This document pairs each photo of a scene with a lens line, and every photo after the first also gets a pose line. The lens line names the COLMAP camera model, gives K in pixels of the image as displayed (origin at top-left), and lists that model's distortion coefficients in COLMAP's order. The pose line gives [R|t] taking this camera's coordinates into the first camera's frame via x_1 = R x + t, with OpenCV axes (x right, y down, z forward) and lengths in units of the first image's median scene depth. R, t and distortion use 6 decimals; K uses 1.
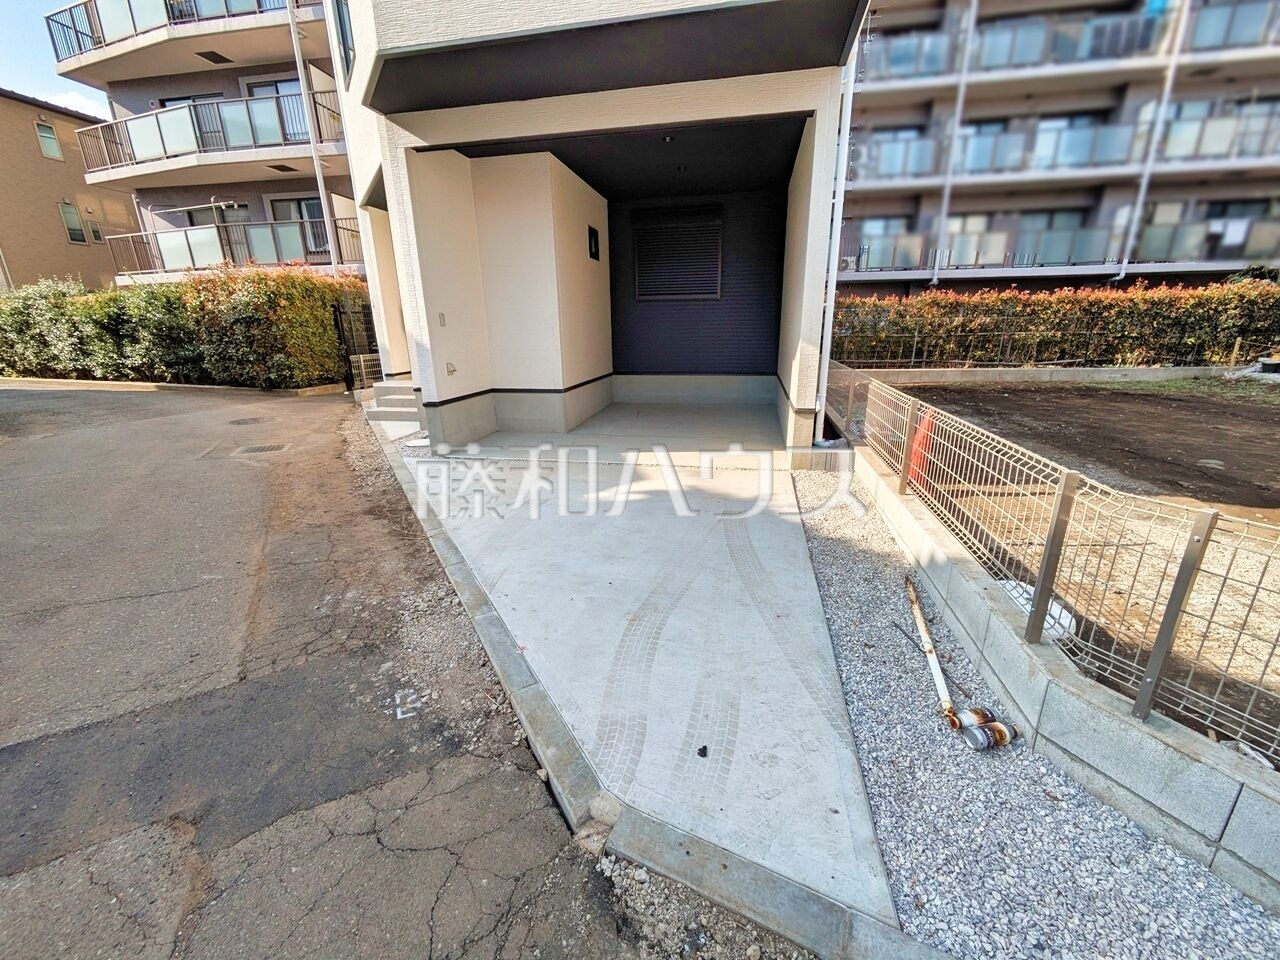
lens RADIAL K [[507.4, 0, 644.9], [0, 507.4, 478.3], [0, 0, 1]] dist [-0.001899, 0.002362]
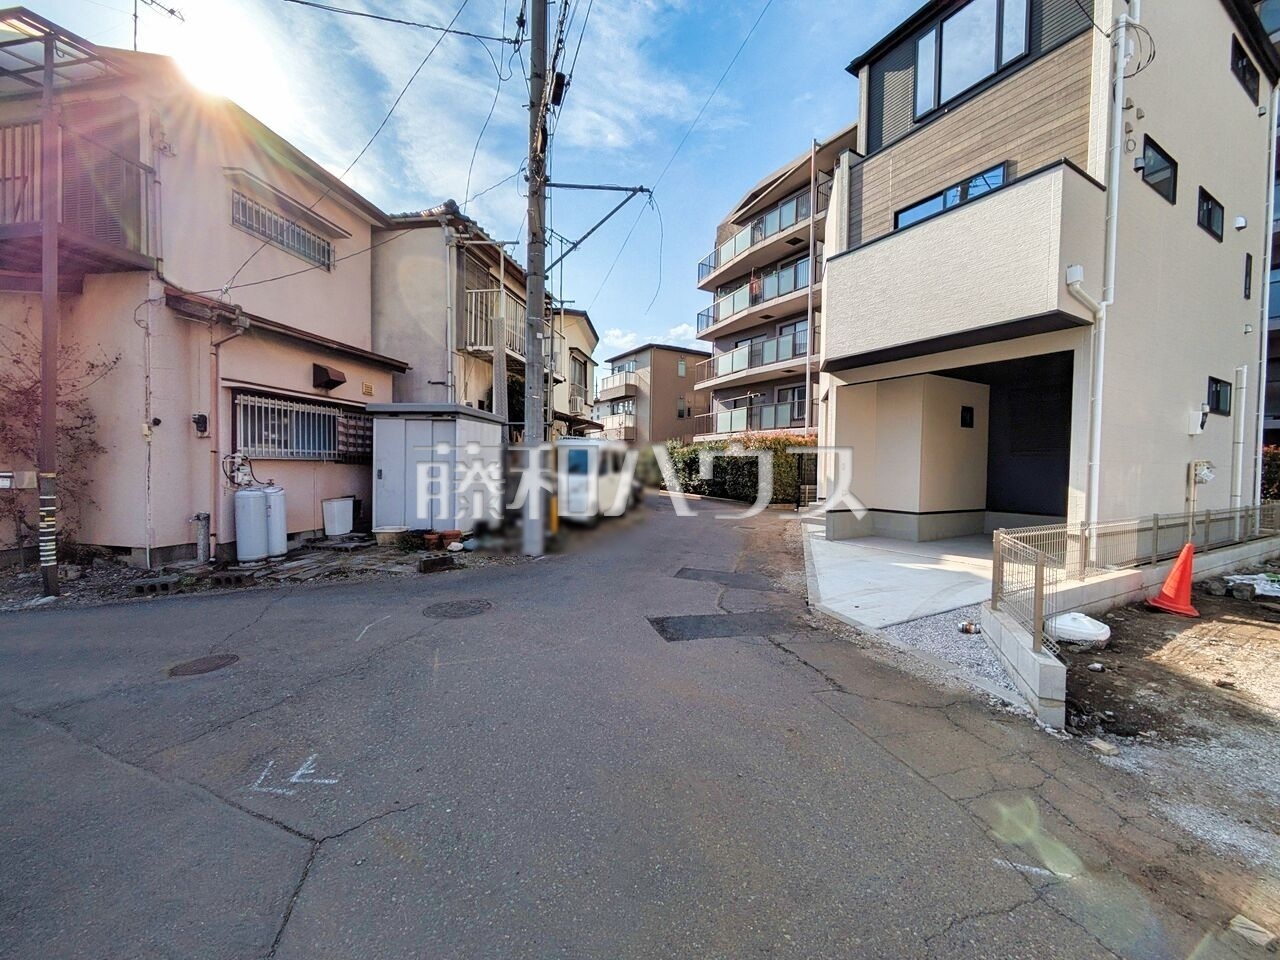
lens RADIAL K [[507.4, 0, 643.9], [0, 507.4, 481.6], [0, 0, 1]] dist [-0.001899, 0.002362]
pose [[0.666101, 0.046715, -0.744397, 0.199488], [-0.238575, 0.958948, -0.153302, 0.078337], [0.706676, 0.279709, 0.649901, -0.278899]]
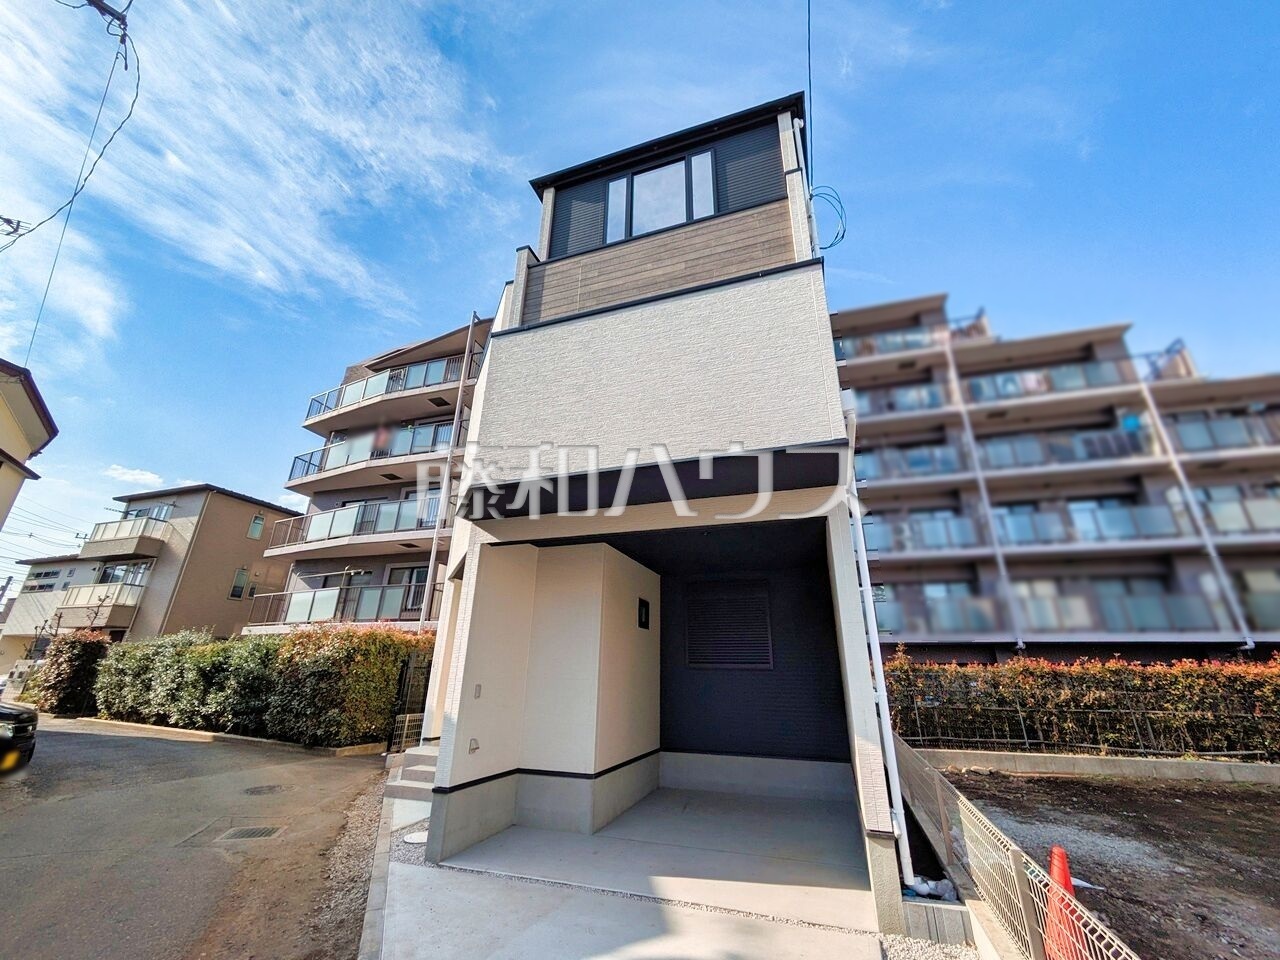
lens RADIAL K [[507.4, 0, 644.4], [0, 507.4, 477.1], [0, 0, 1]] dist [-0.001899, 0.002362]
pose [[0.990651, -0.023533, -0.134374, 0.026739], [-0.064514, 0.787087, -0.613460, -0.022791], [0.120200, 0.616393, 0.778210, 0.005471]]
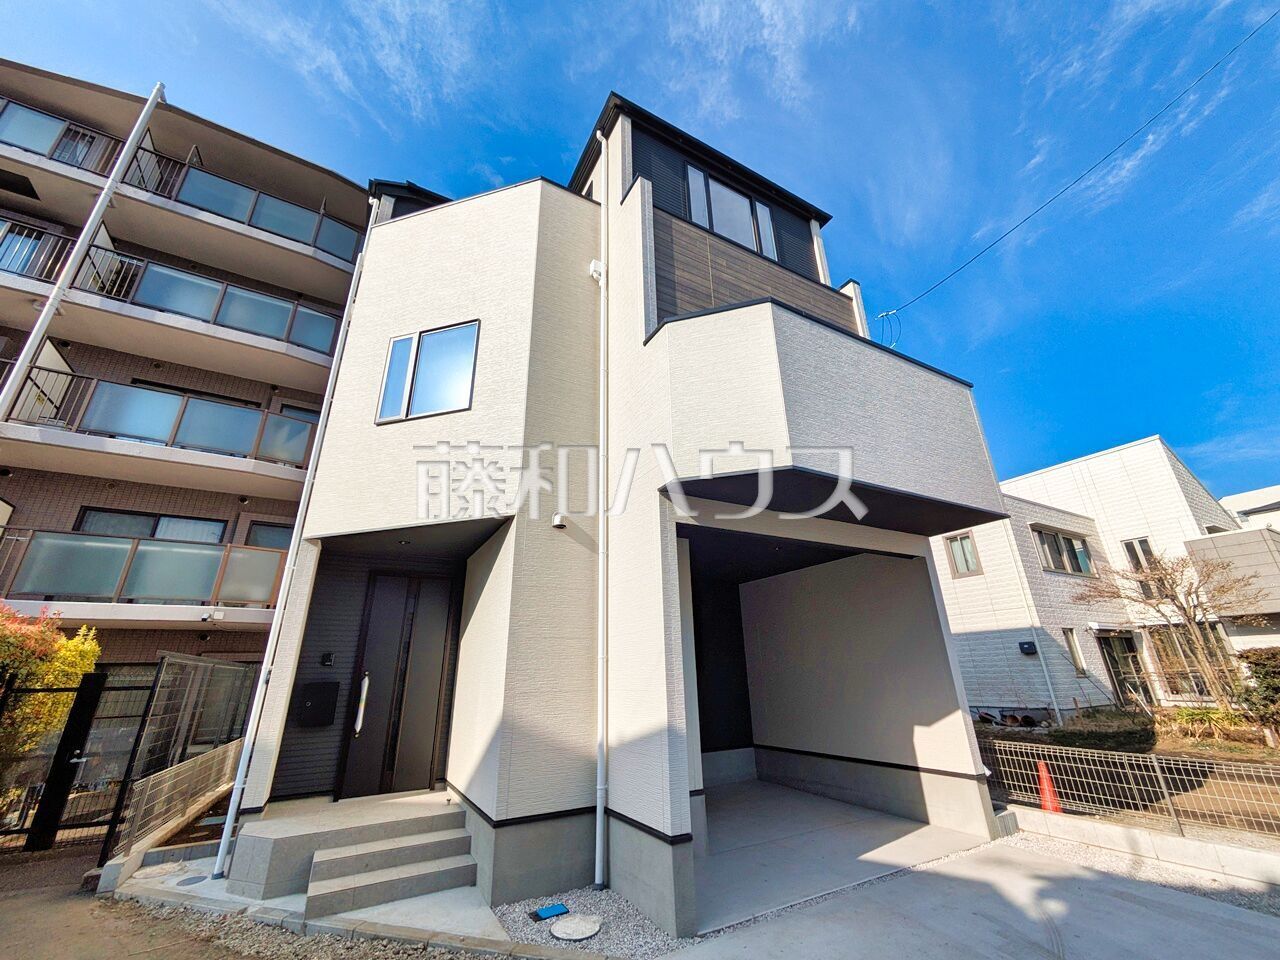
lens RADIAL K [[507.4, 0, 641.8], [0, 507.4, 478.6], [0, 0, 1]] dist [-0.001899, 0.002362]
pose [[0.756332, 0.230540, 0.612220, -0.411106], [0.203395, 0.806596, -0.555008, -0.070502], [-0.621766, 0.544293, 0.563163, 0.161099]]
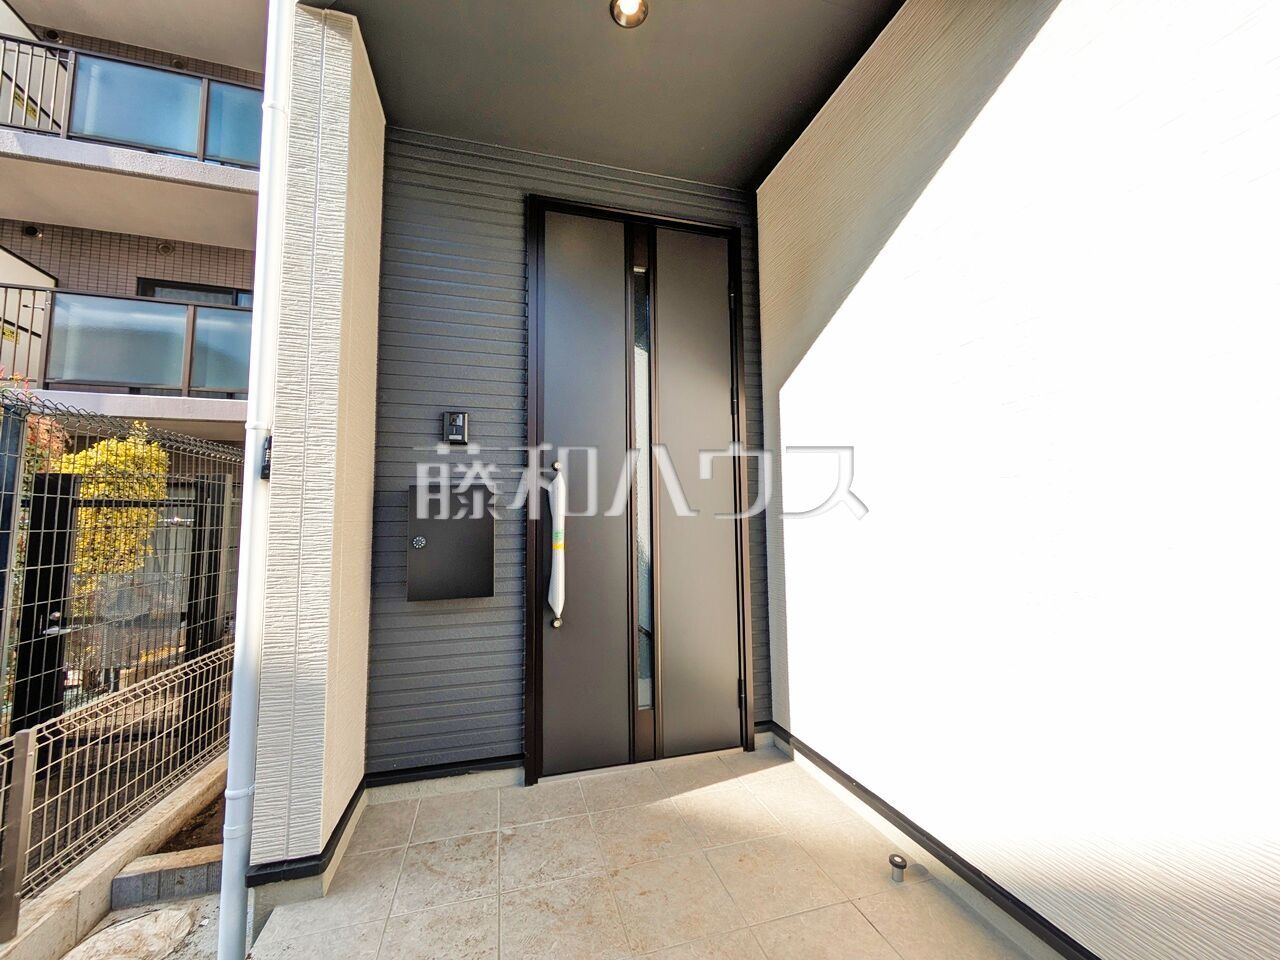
lens RADIAL K [[507.4, 0, 643.8], [0, 507.4, 473.6], [0, 0, 1]] dist [-0.001899, 0.002362]
pose [[0.886510, 0.041209, 0.460871, -0.328807], [0.136093, 0.928748, -0.344827, -0.170576], [-0.442243, 0.368414, 0.817736, 0.524206]]
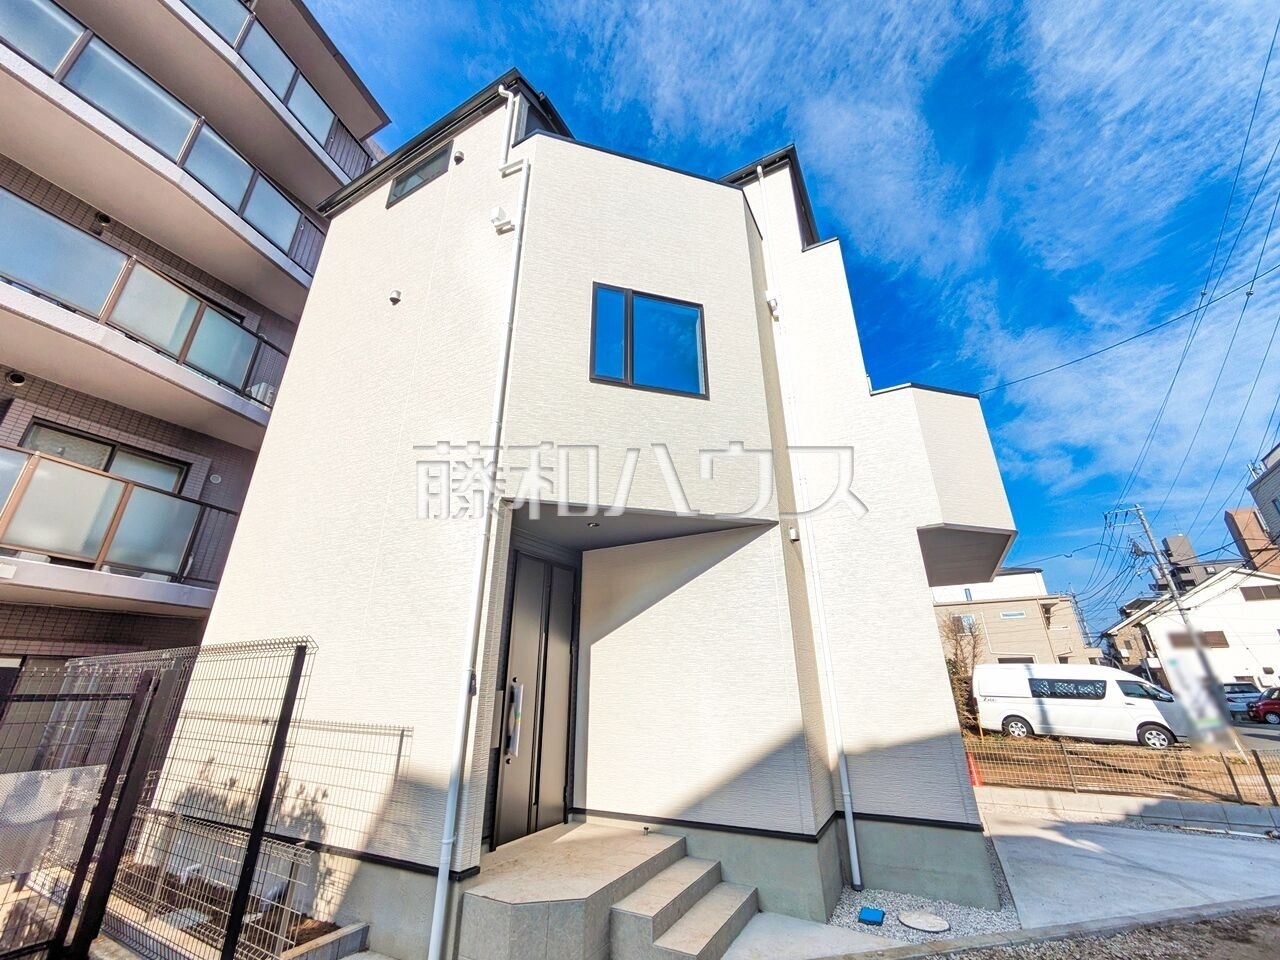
lens RADIAL K [[507.4, 0, 644.9], [0, 507.4, 478.2], [0, 0, 1]] dist [-0.001899, 0.002362]
pose [[0.282763, 0.375284, 0.882727, -0.625433], [0.283121, 0.846627, -0.450628, -0.167615], [-0.916454, 0.377339, 0.133144, 0.487531]]
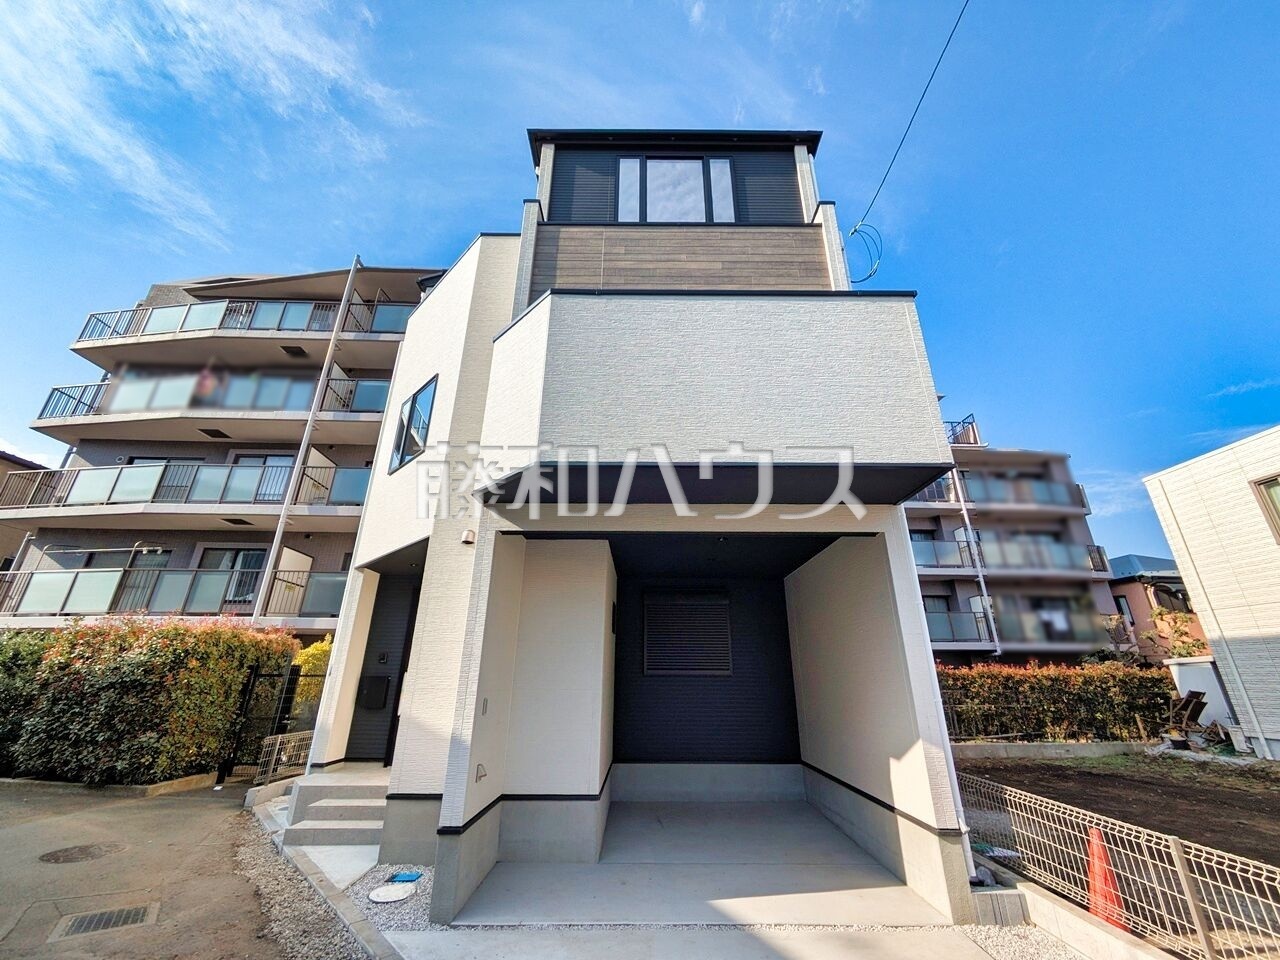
lens RADIAL K [[507.4, 0, 644.7], [0, 507.4, 478.9], [0, 0, 1]] dist [-0.001899, 0.002362]
pose [[0.979055, 0.090869, 0.182194, -0.136122], [0.042091, 0.785204, -0.617805, -0.033657], [-0.199199, 0.612534, 0.764933, 0.035454]]
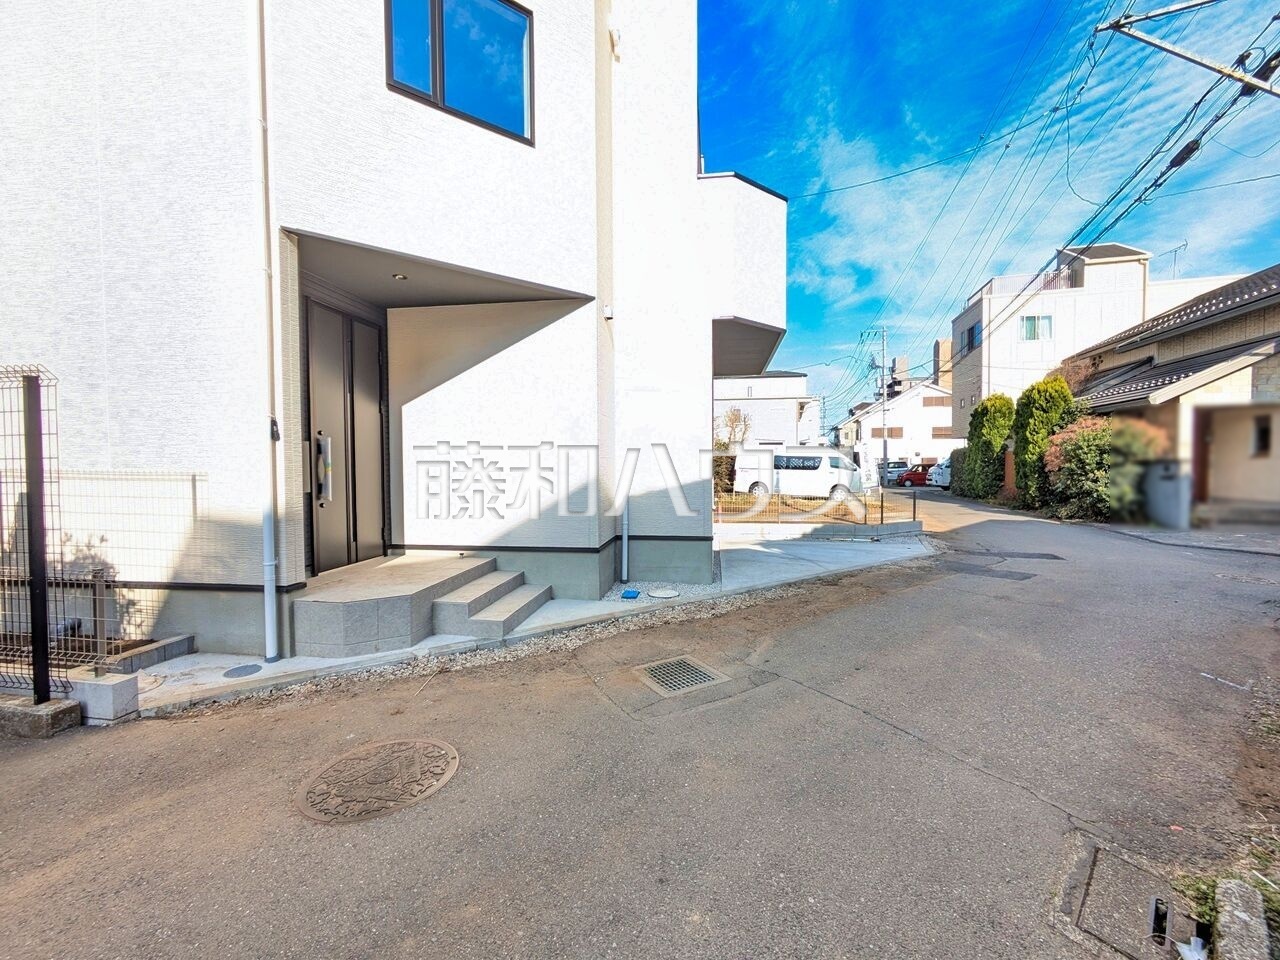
lens RADIAL K [[507.4, 0, 643.6], [0, 507.4, 478.3], [0, 0, 1]] dist [-0.001899, 0.002362]
pose [[-0.068324, -0.013688, 0.997569, -0.651075], [0.294805, 0.954977, 0.033295, -0.149403], [-0.953112, 0.296363, -0.061212, 0.489032]]
